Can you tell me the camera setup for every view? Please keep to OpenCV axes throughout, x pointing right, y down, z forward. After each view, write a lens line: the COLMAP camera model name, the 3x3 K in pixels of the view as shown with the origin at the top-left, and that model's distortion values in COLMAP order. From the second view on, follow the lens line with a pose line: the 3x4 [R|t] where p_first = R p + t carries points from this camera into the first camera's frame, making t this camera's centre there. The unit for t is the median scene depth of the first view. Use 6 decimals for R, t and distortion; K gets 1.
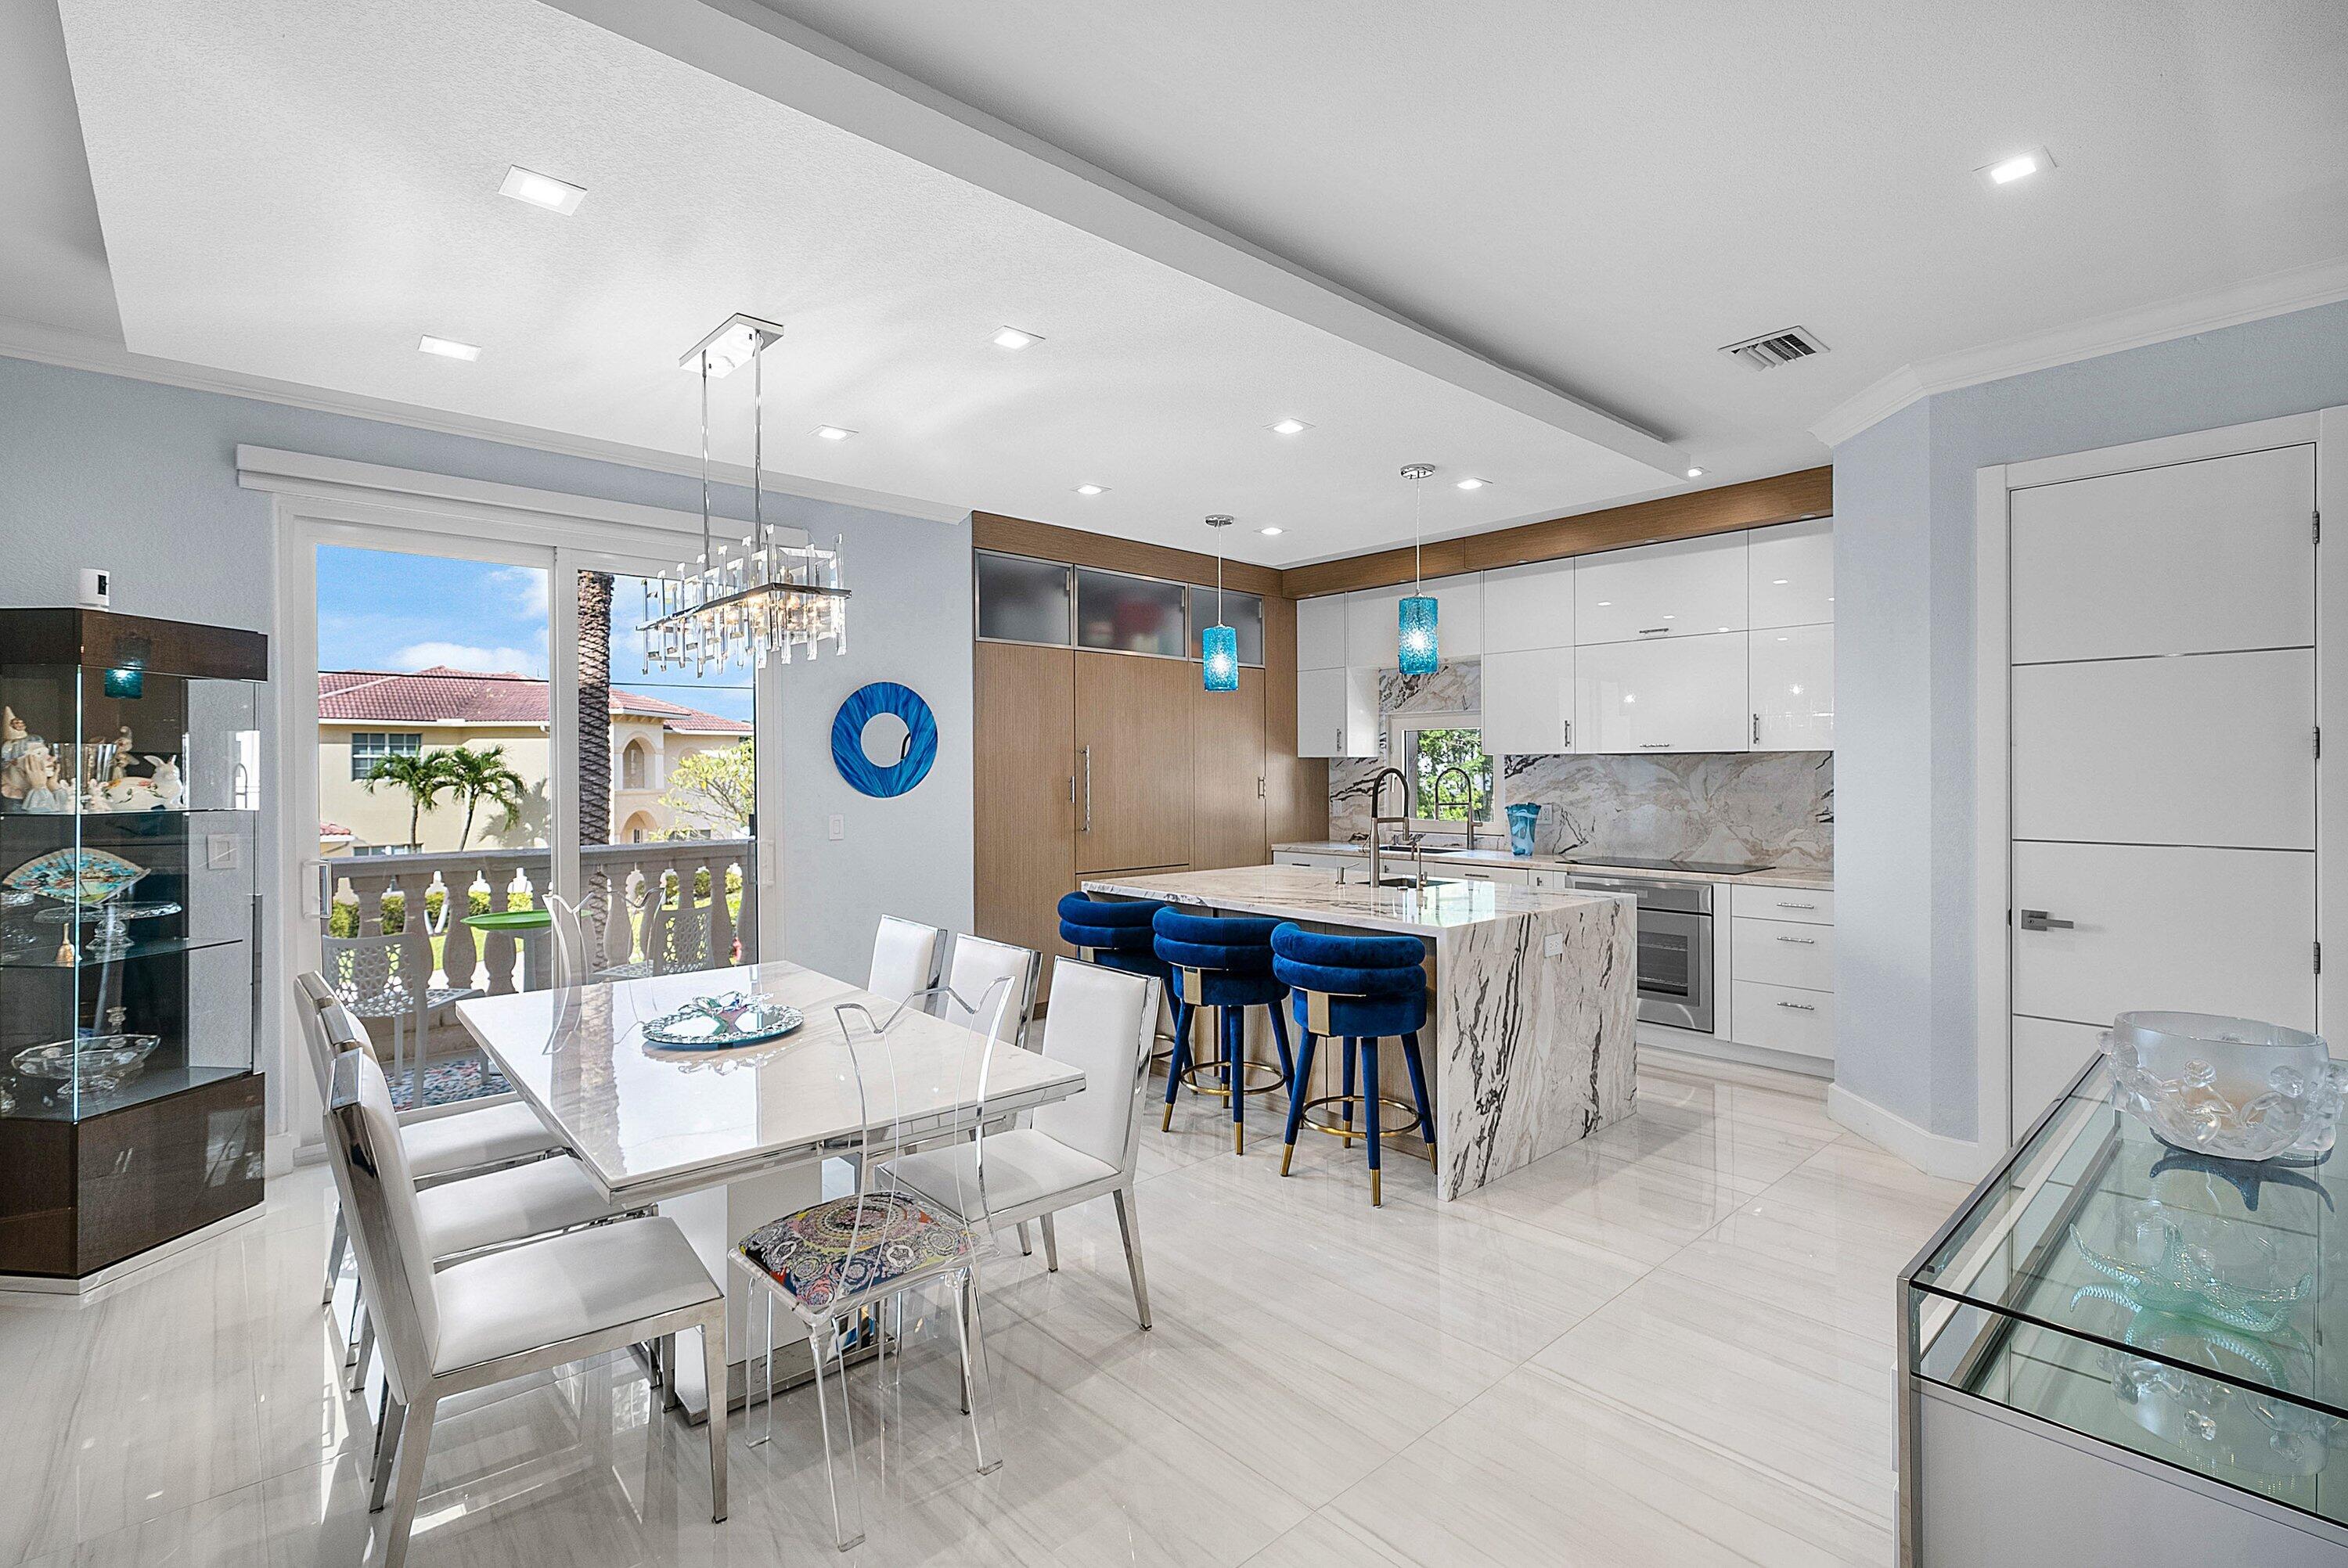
lens RADIAL K [[1094.1, 0, 1133.6], [0, 1094.1, 740.5], [0, 0, 1]] dist [0.000044, -0.000384]
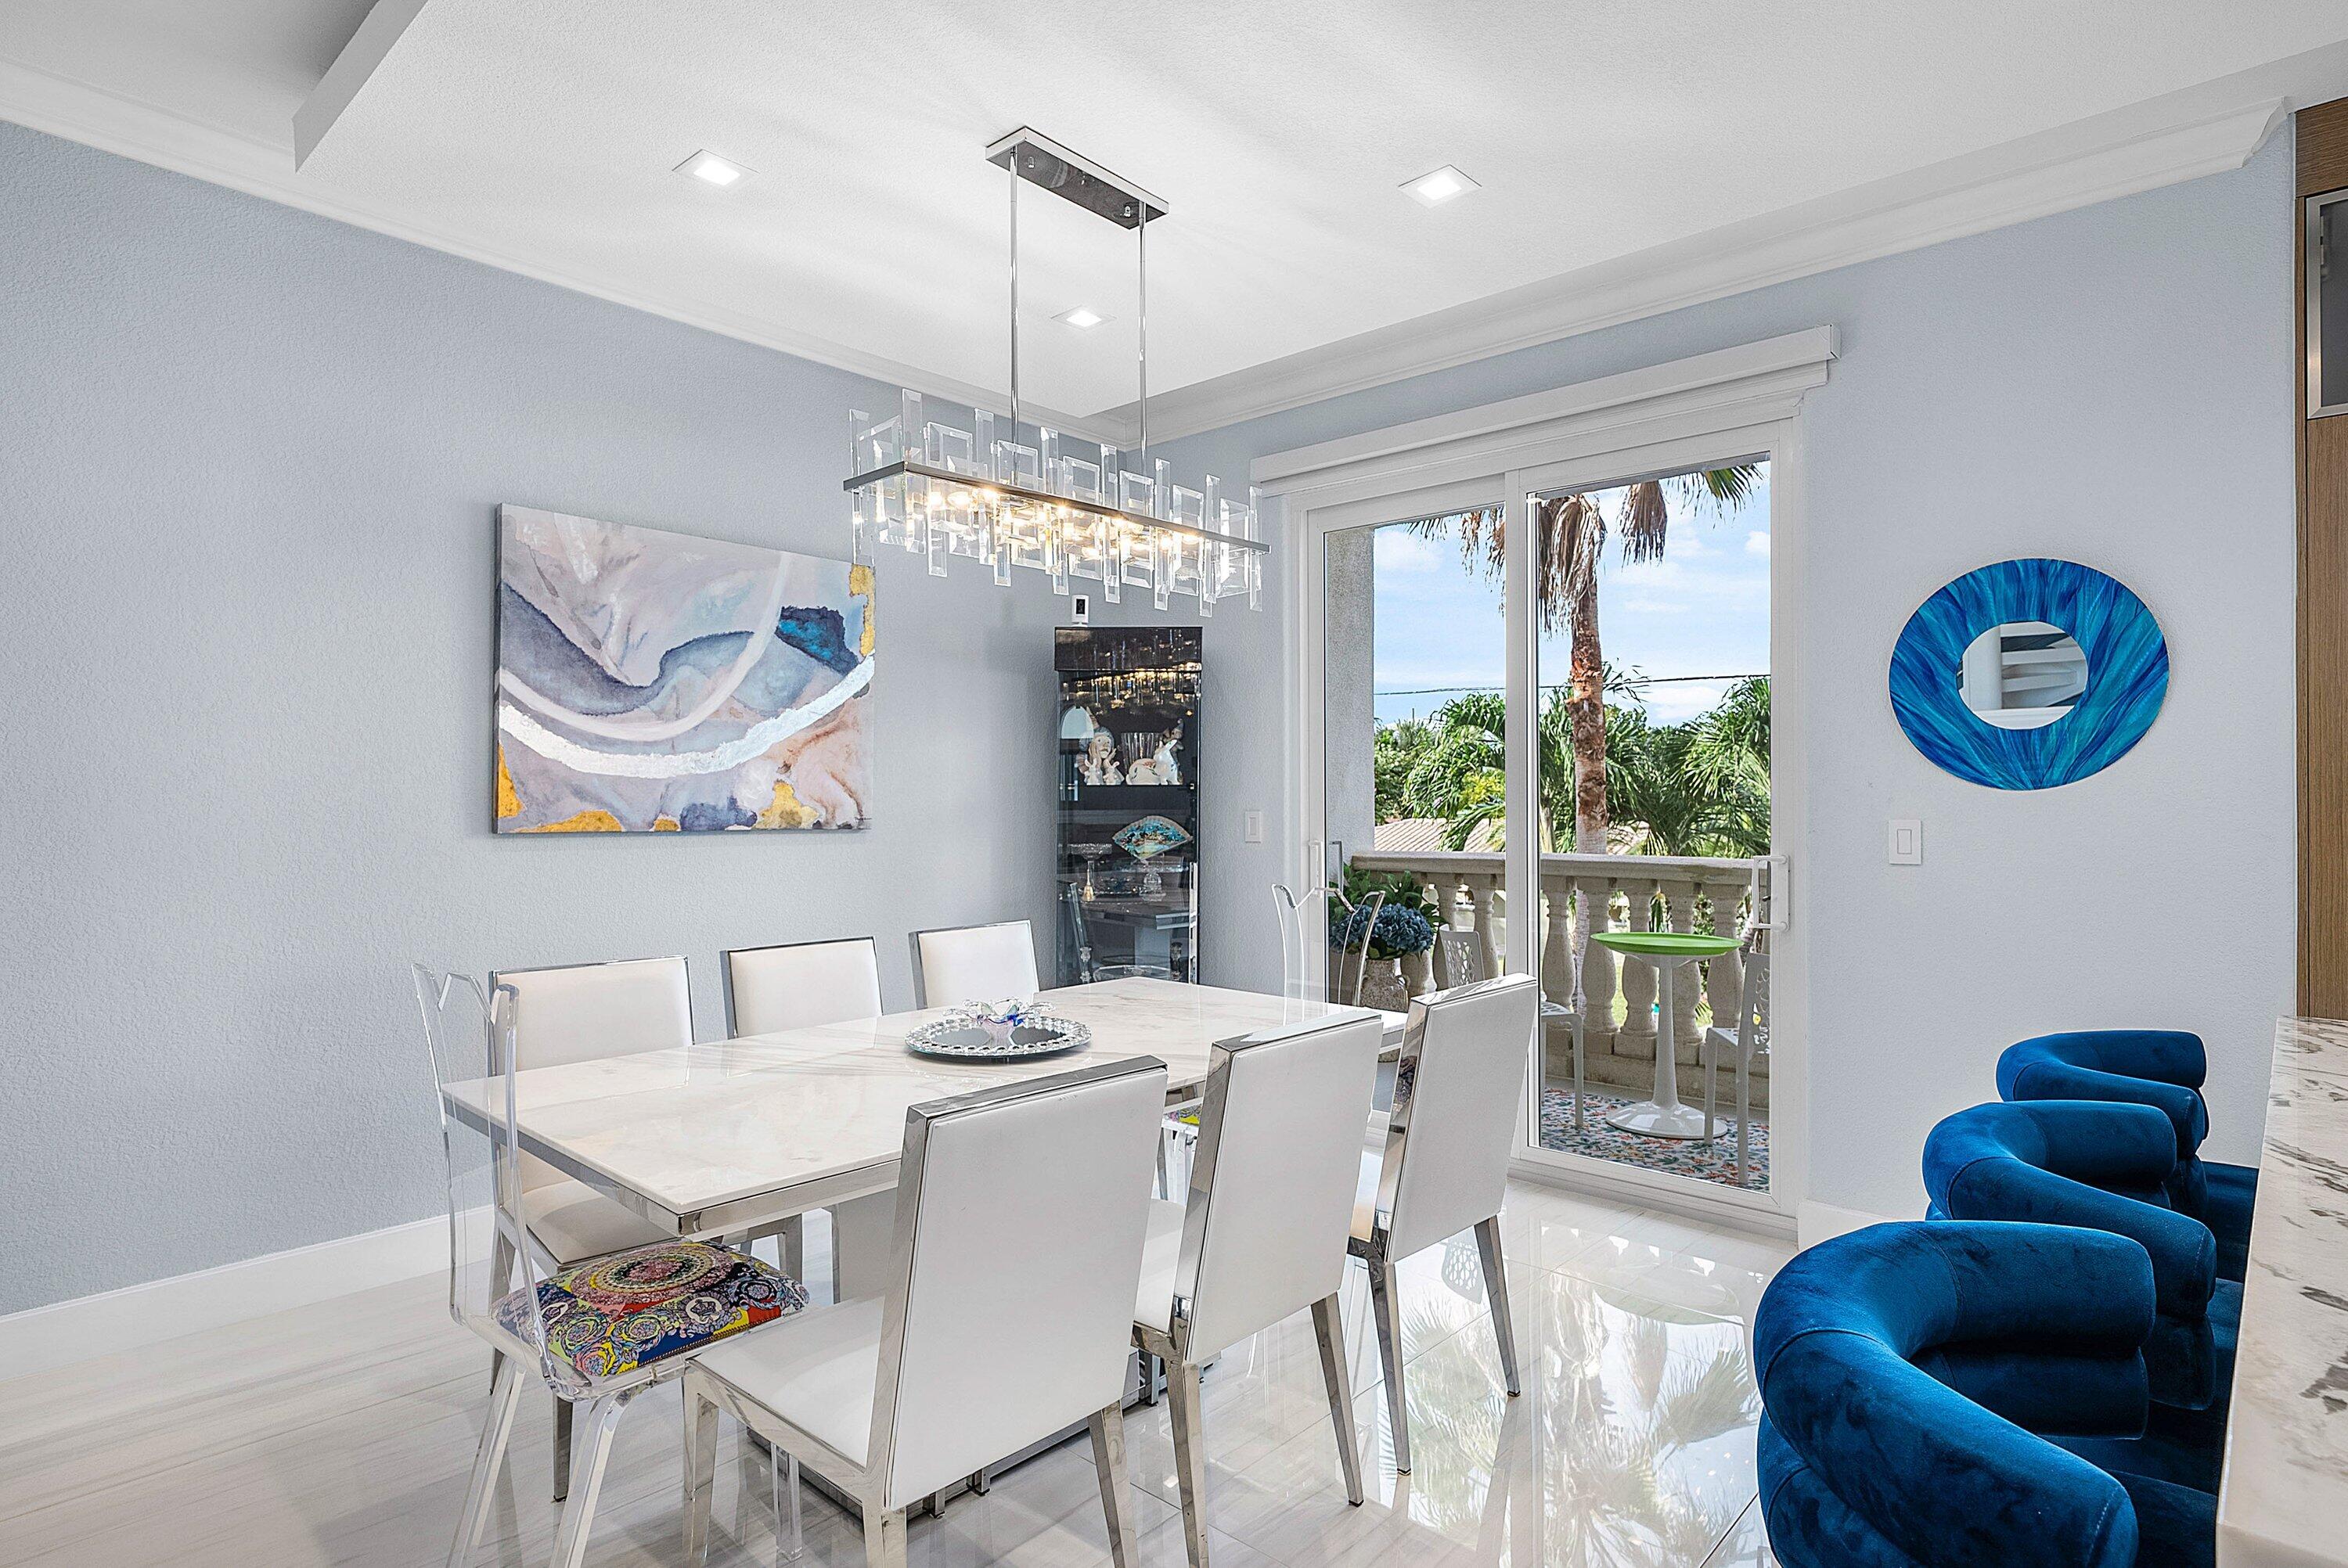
lens RADIAL K [[1238.5, 0, 1174.0], [0, 1238.5, 784.0], [0, 0, 1]] dist [0.000318, -0.000042]
pose [[0.139665, -0.010811, -0.990140, 0.258003], [0.022392, 0.999719, -0.007757, 0.040539], [0.989946, -0.021088, 0.139867, 0.476961]]
